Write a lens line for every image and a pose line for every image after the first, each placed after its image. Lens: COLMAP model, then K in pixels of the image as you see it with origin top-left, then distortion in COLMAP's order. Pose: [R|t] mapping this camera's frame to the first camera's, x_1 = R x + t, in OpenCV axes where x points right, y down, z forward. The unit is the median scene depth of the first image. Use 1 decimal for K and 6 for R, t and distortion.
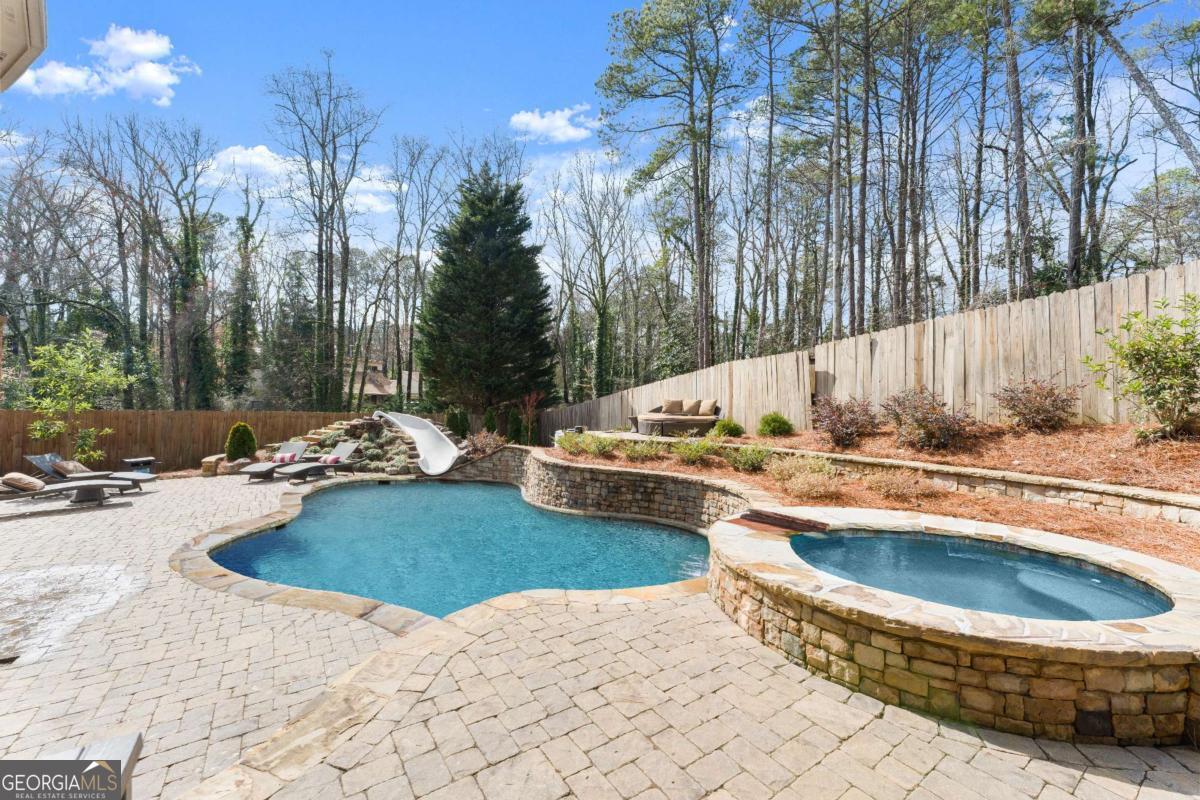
lens RADIAL K [[488.0, 0, 600.0], [0, 488.0, 400.0], [0, 0, 1]] dist [-0.000223, -0.000079]
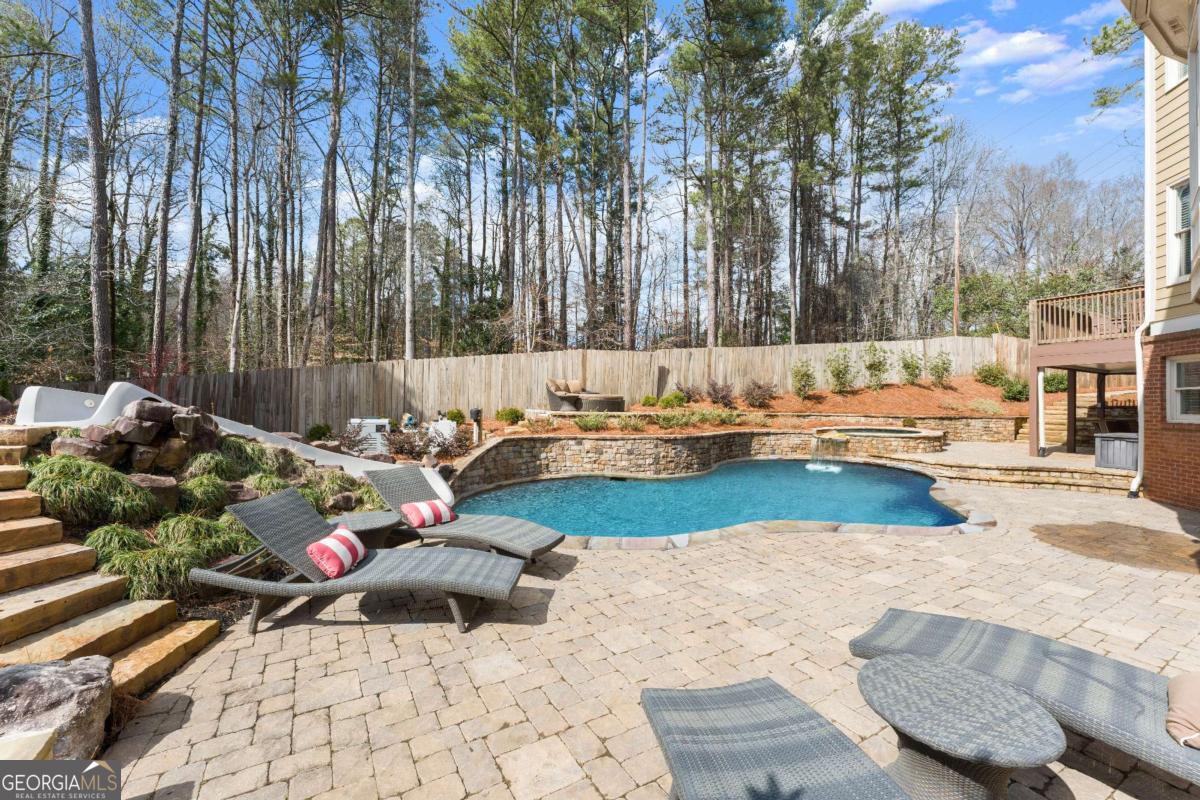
lens RADIAL K [[488.0, 0, 600.0], [0, 488.0, 400.0], [0, 0, 1]] dist [-0.000223, -0.000079]
pose [[0.063503, -0.012247, 0.997906, -0.774706], [-0.024313, 0.999609, 0.013815, 0.023182], [-0.997685, -0.025139, 0.063181, 0.723209]]
